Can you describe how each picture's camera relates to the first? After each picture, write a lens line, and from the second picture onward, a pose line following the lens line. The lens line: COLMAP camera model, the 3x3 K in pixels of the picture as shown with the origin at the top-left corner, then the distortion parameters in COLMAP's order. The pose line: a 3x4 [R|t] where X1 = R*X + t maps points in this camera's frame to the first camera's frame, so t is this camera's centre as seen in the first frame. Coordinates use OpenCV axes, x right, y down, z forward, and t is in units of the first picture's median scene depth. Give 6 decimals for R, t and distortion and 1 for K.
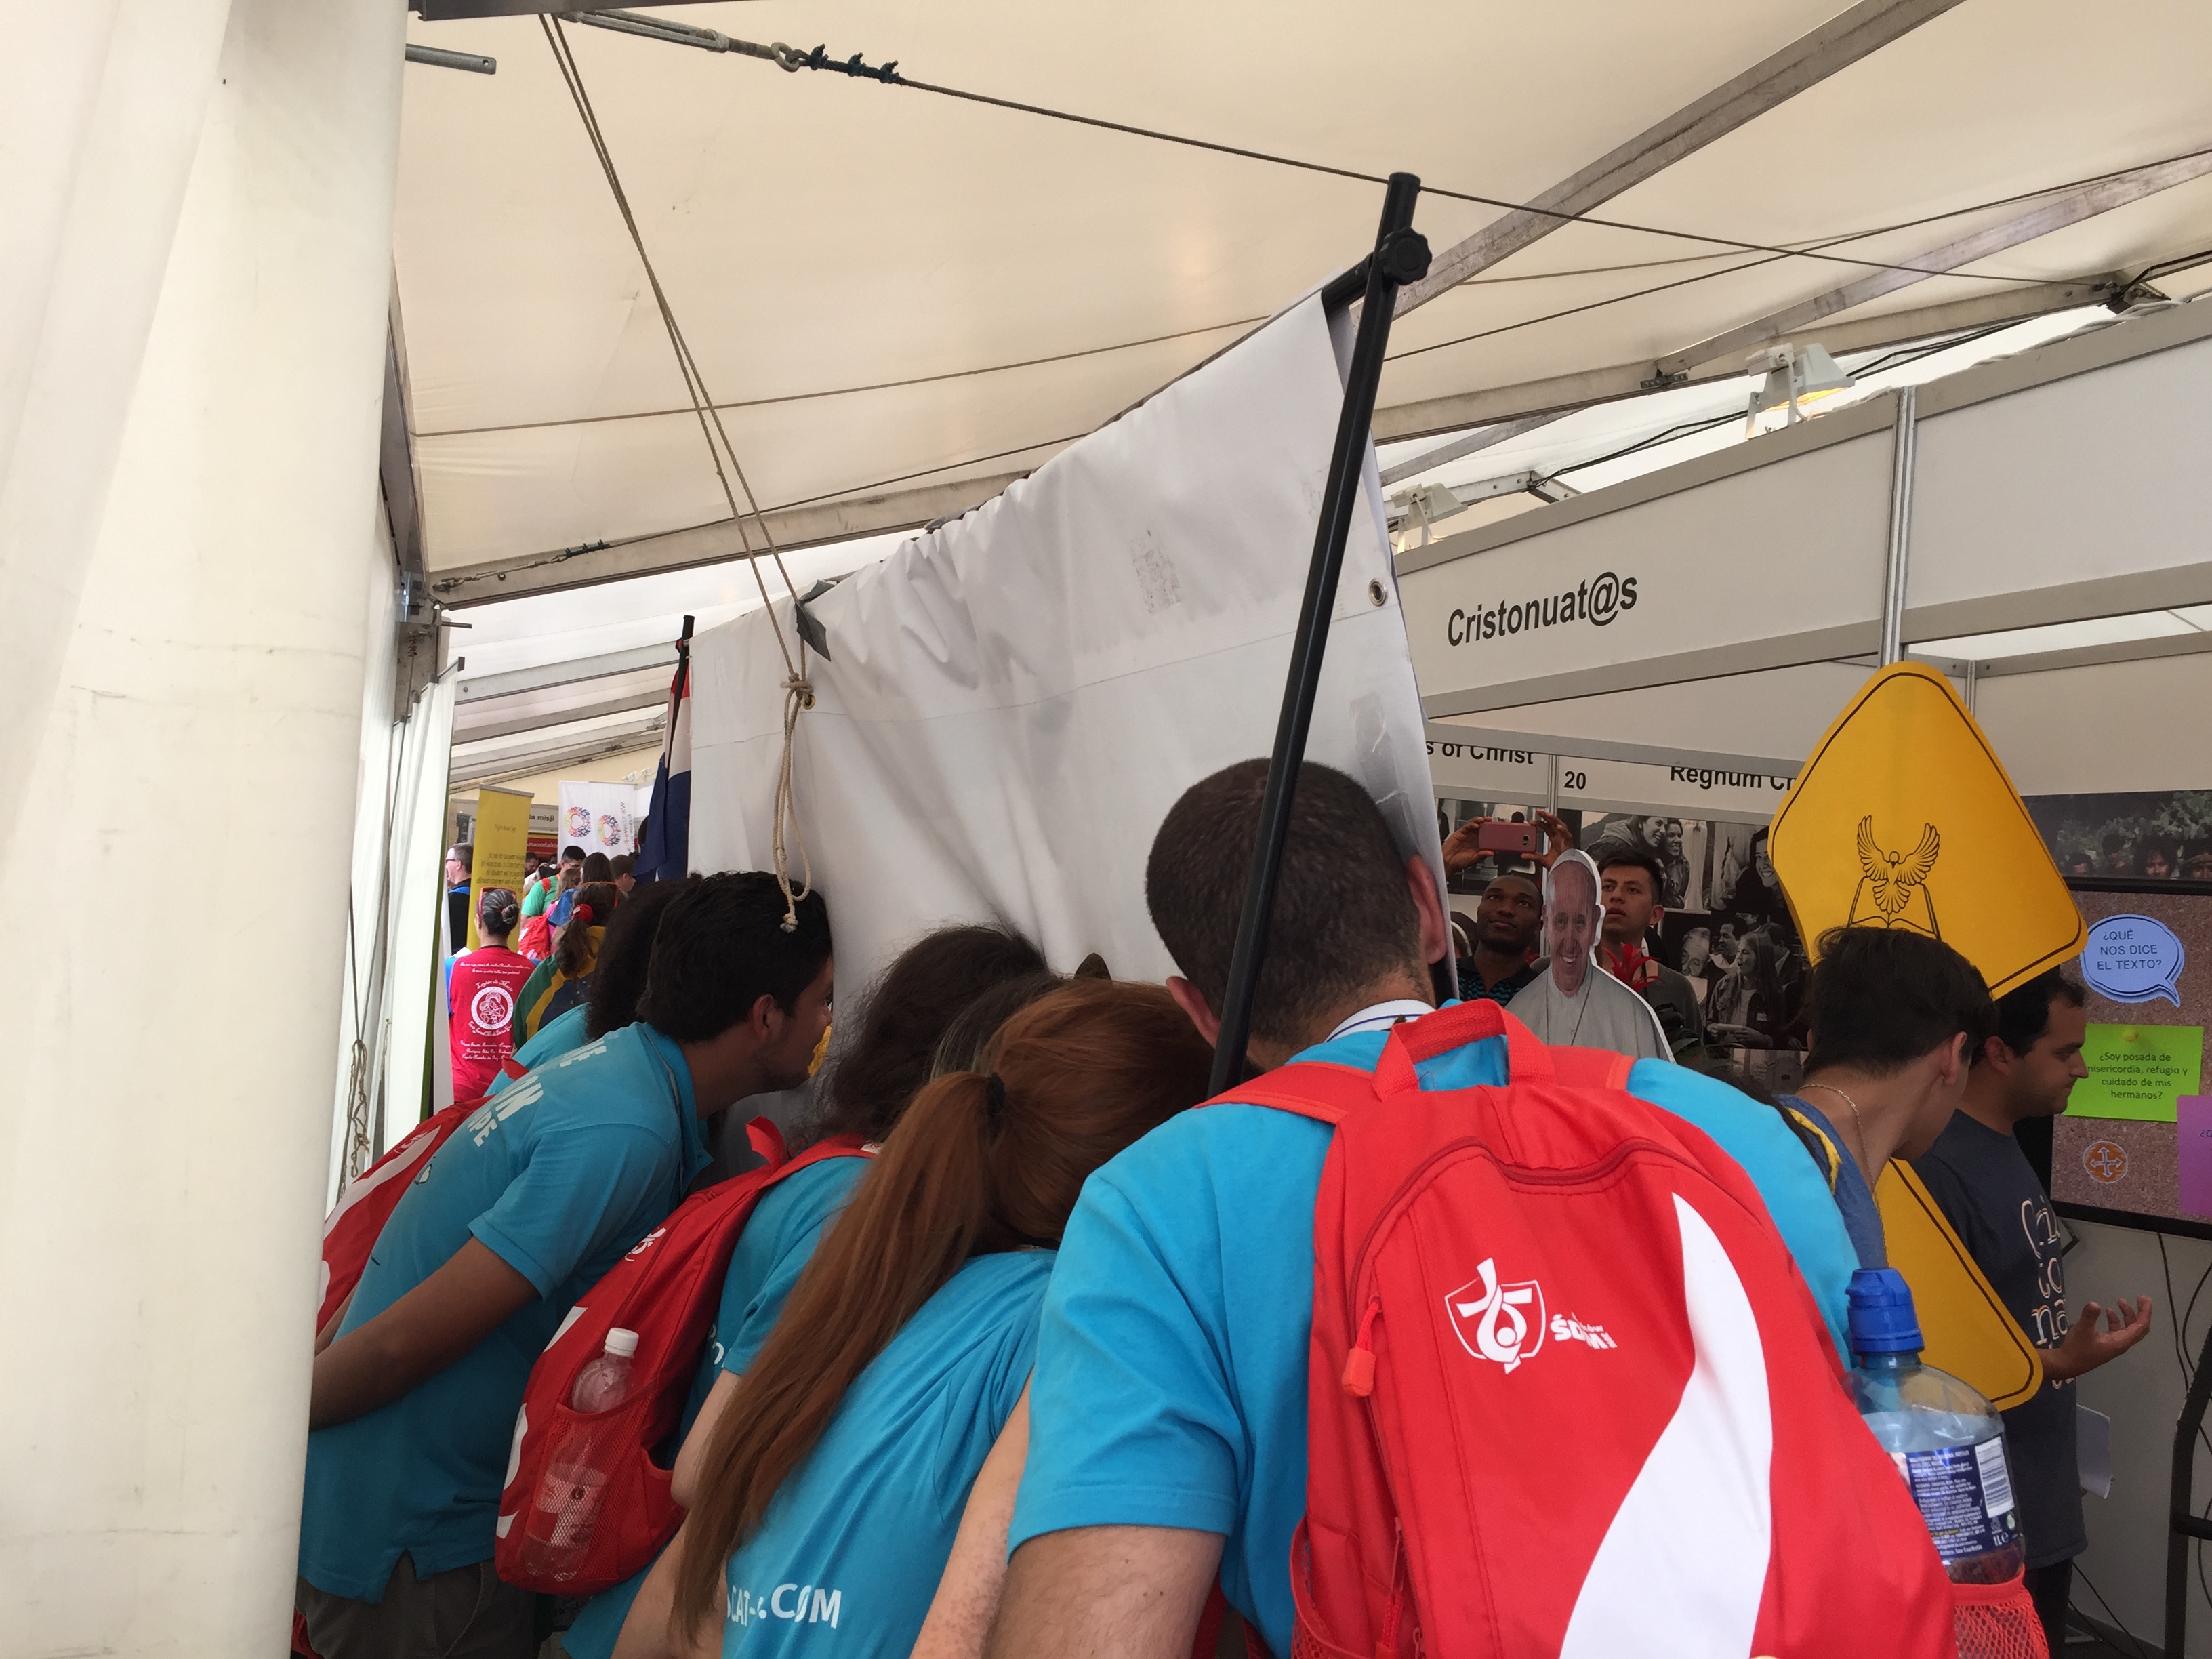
lens RADIAL K [[1886.1, 0, 1113.1], [0, 1886.1, 815.0], [0, 0, 1]] dist [0.108040, -0.174996]
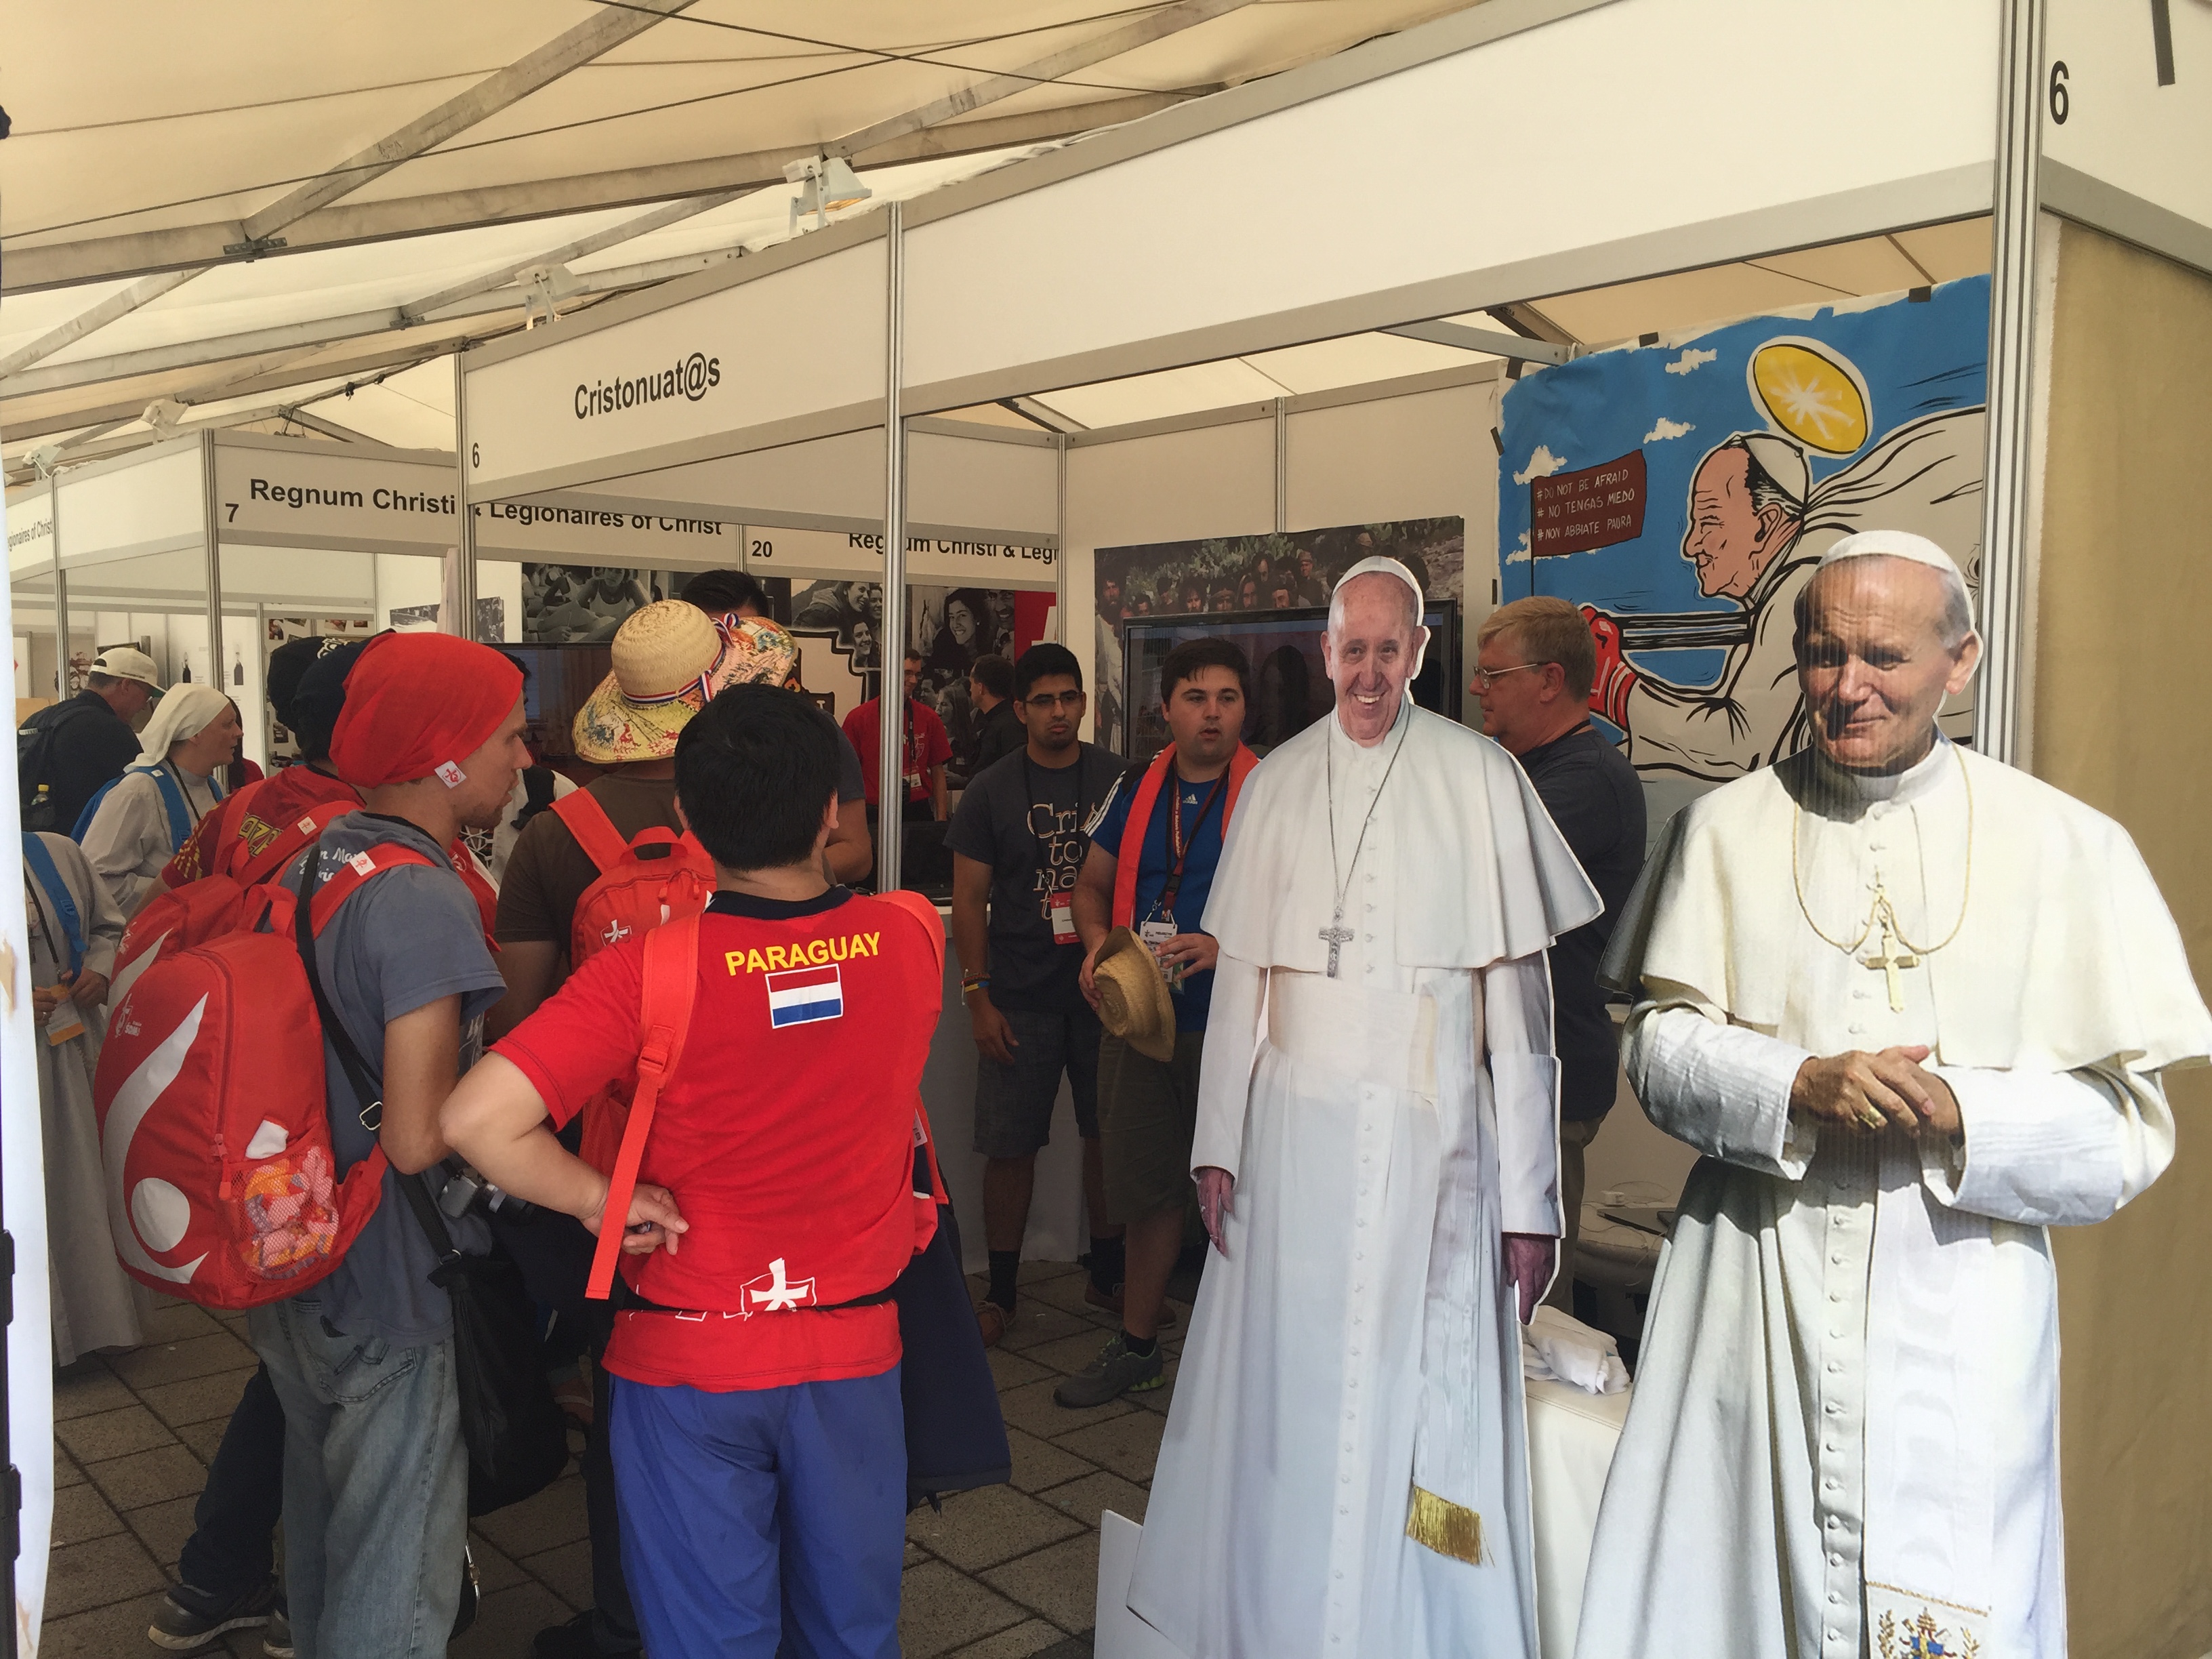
lens RADIAL K [[1889.5, 0, 1119.0], [0, 1889.5, 818.0], [0, 0, 1]] dist [0.102804, -0.165293]
pose [[0.928635, -0.081109, 0.362021, 0.051875], [0.038859, 0.991707, 0.122507, 0.016448], [-0.368955, -0.099697, 0.924085, -0.156665]]
